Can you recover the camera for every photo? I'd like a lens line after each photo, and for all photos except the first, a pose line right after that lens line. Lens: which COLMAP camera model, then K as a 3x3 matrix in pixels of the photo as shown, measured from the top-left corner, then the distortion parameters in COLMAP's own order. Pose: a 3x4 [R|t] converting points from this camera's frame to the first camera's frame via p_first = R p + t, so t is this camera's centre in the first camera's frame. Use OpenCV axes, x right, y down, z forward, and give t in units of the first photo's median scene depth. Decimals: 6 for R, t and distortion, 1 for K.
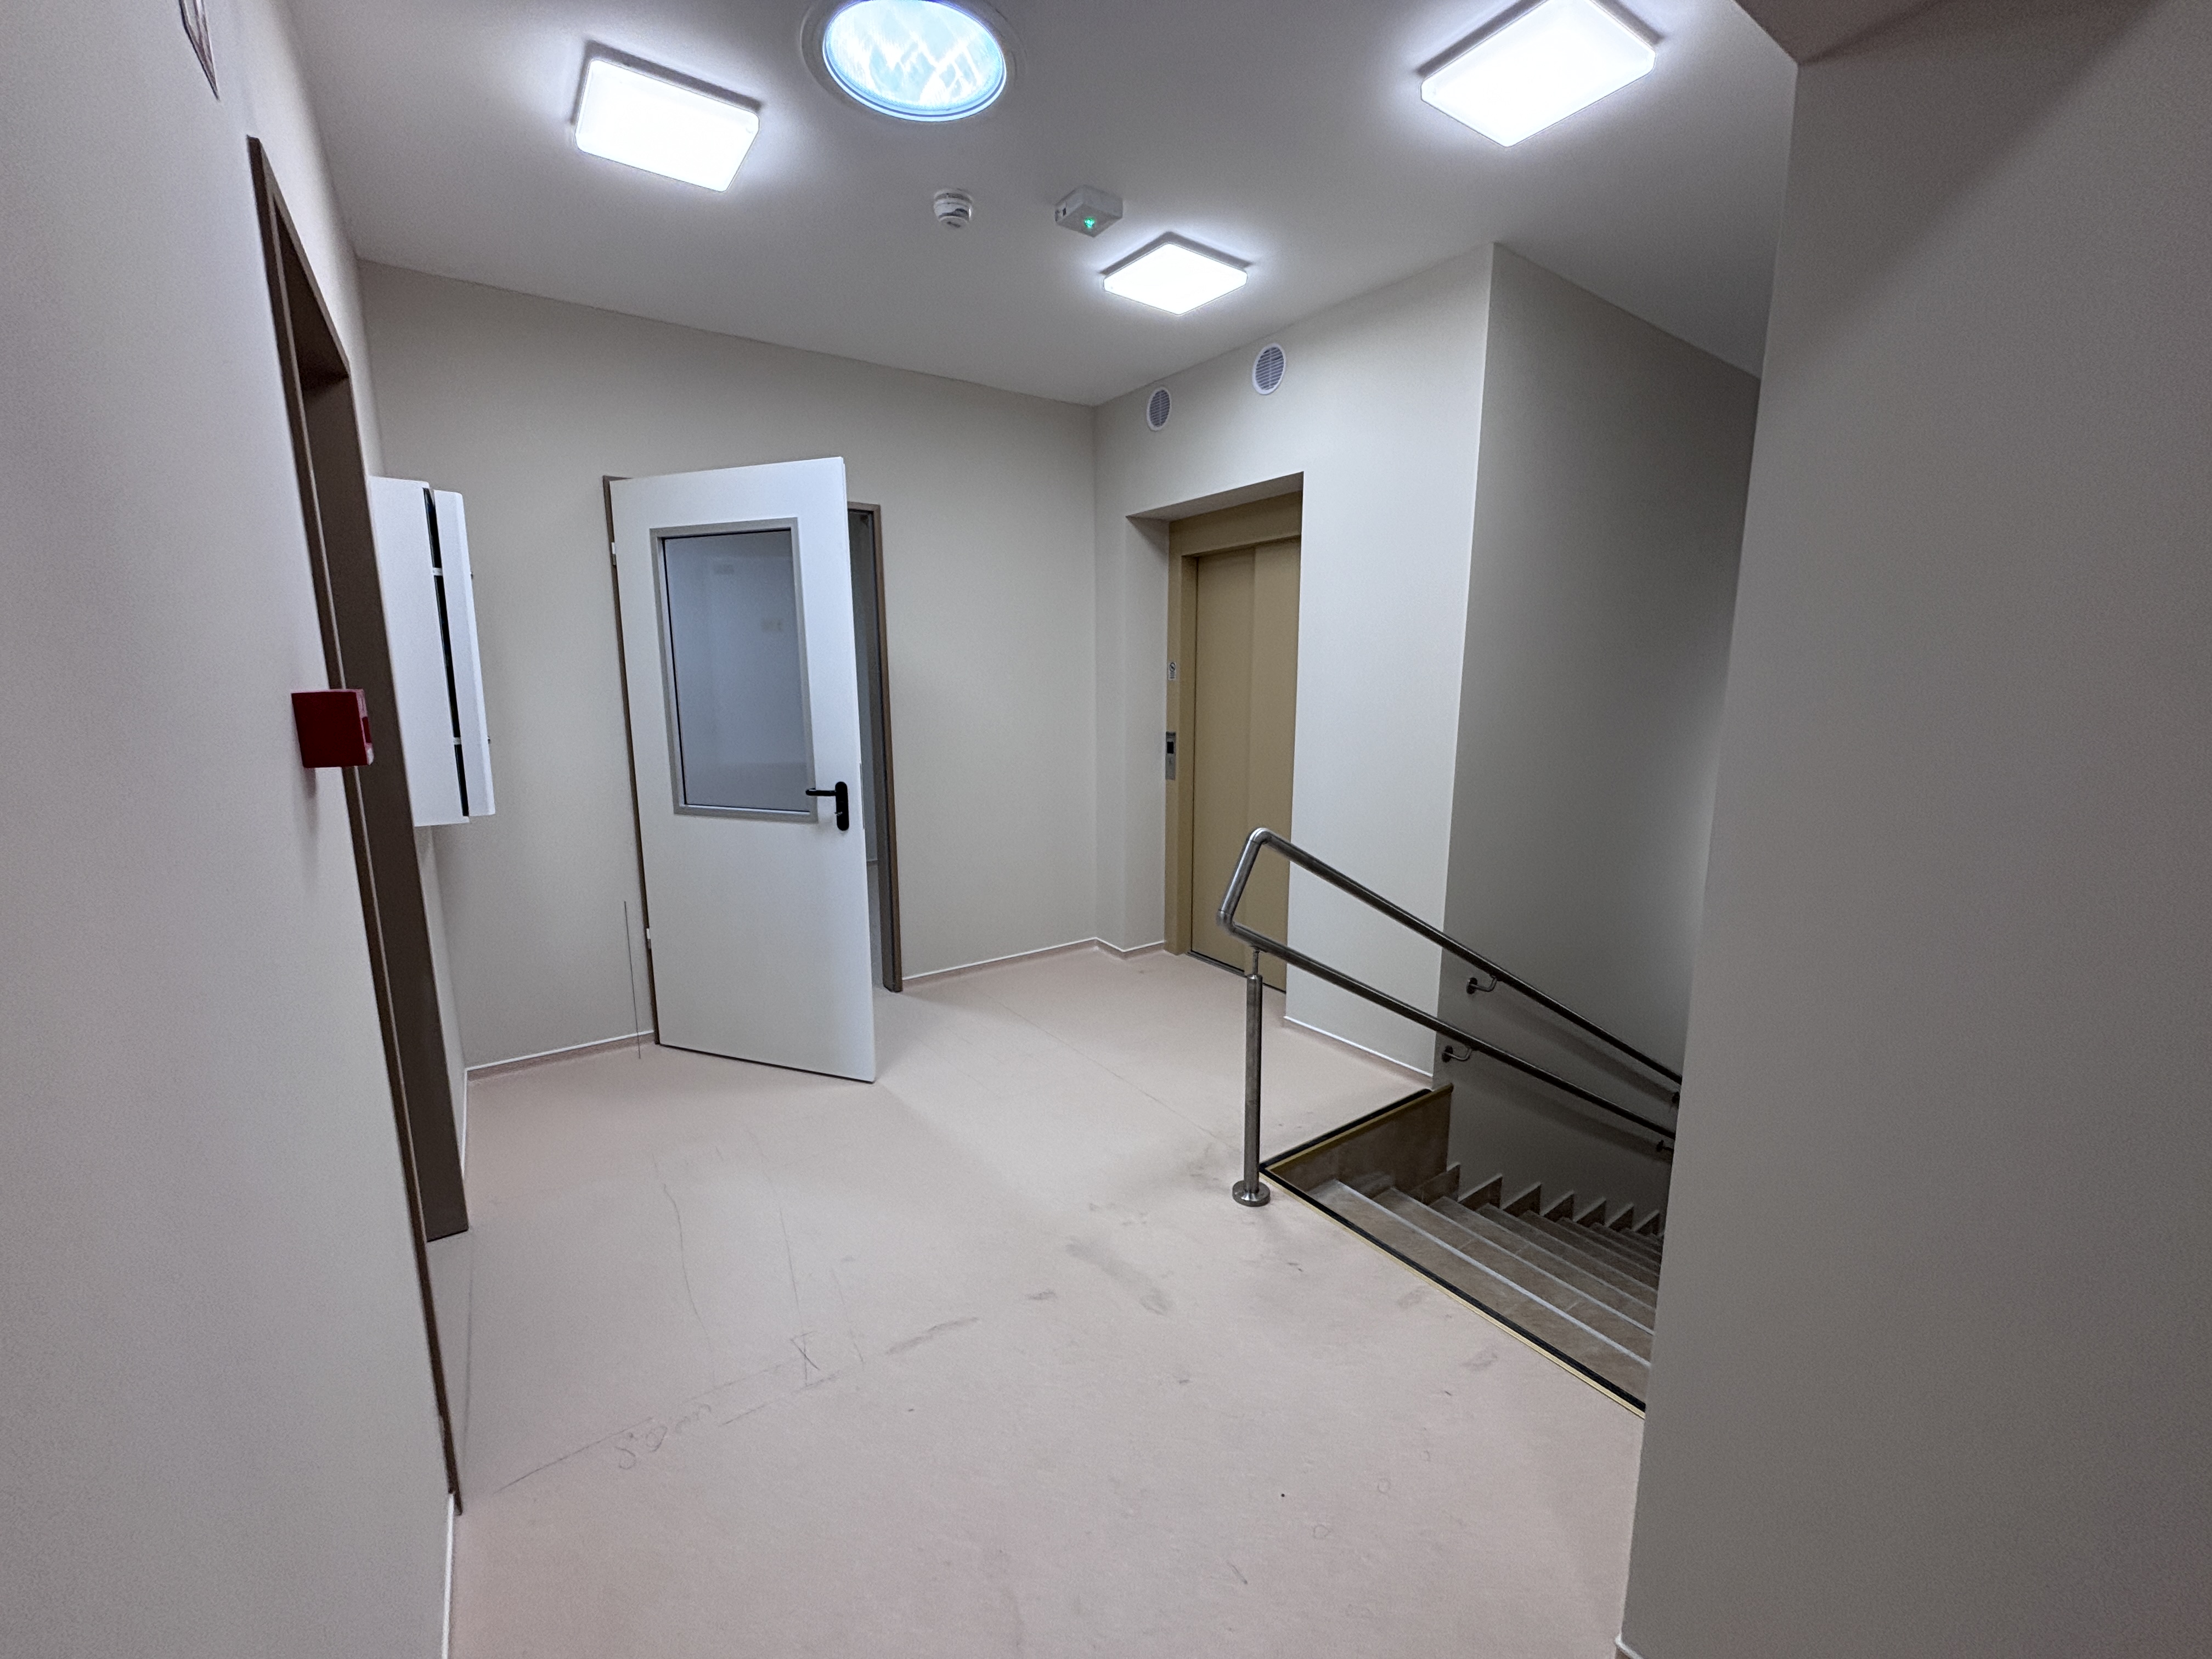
lens RADIAL K [[896.4, 0, 1111.9], [0, 896.4, 824.0], [0, 0, 1]] dist [0.002504, -0.000602]
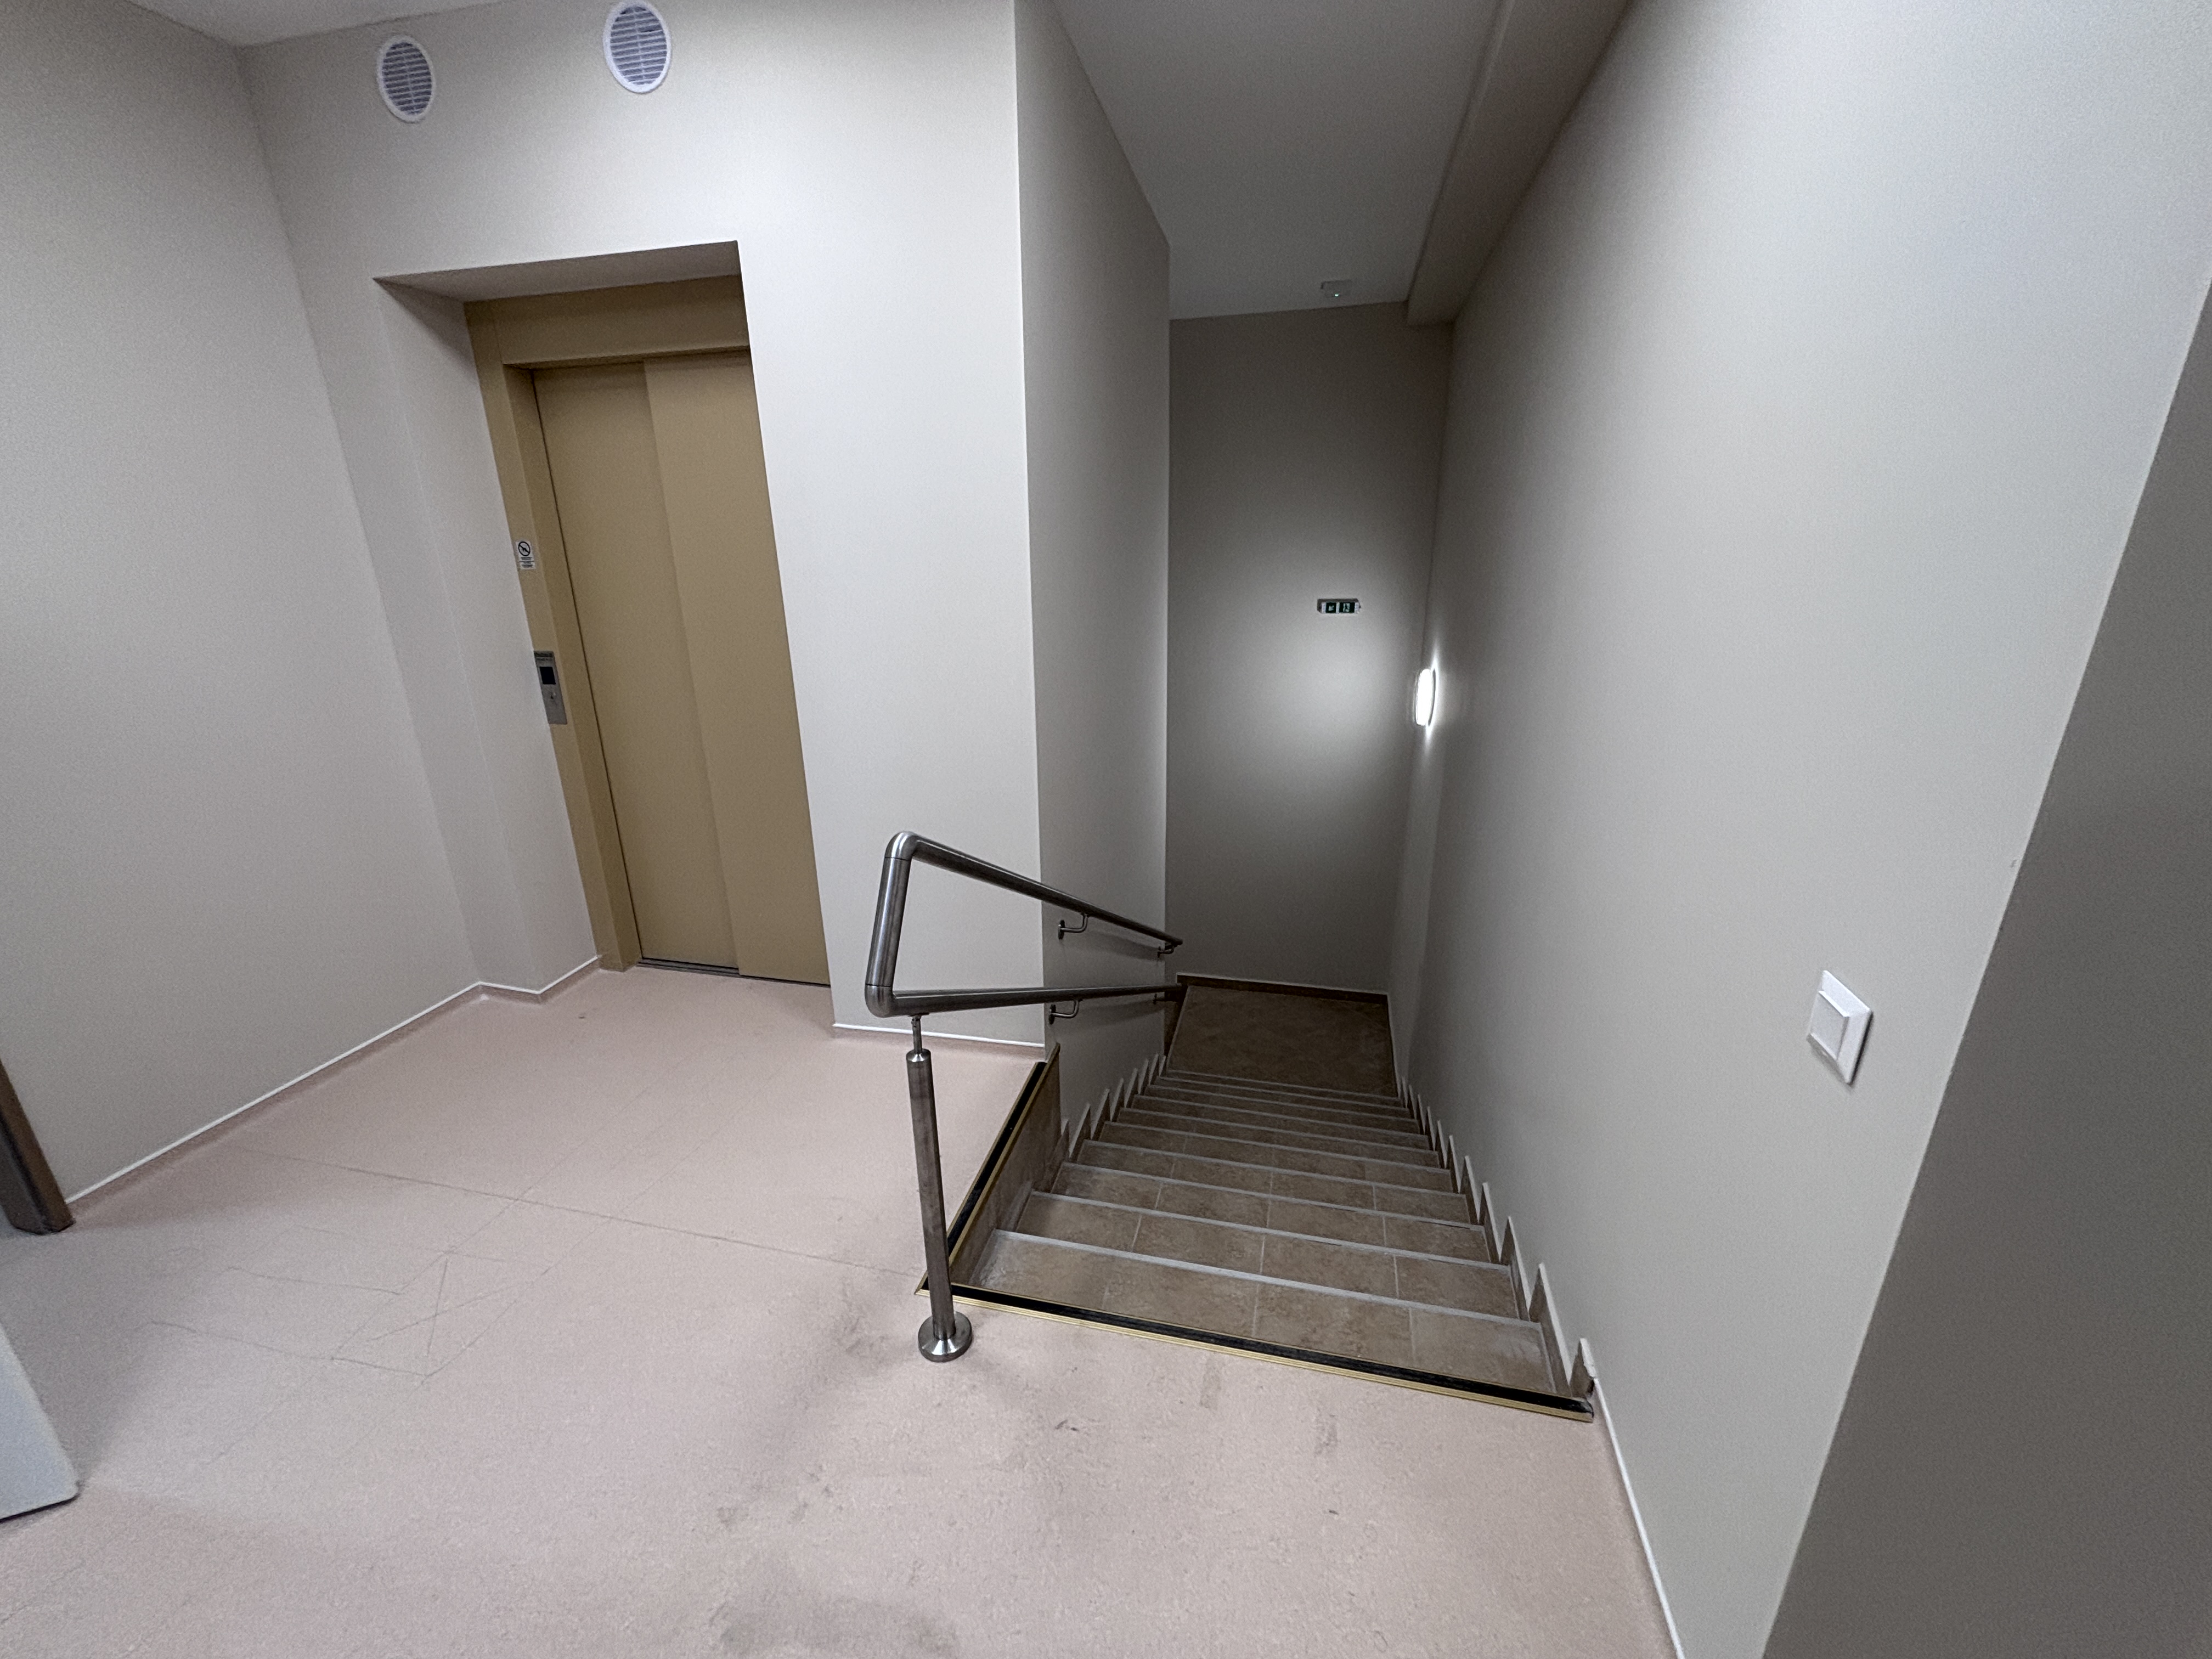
lens RADIAL K [[896.4, 0, 1102.4], [0, 896.4, 820.5], [0, 0, 1]] dist [0.002504, -0.000602]
pose [[0.754953, -0.208492, 0.621753, -0.066767], [0.120020, 0.976028, 0.181559, -0.060169], [-0.644702, -0.062446, 0.761879, 0.265892]]
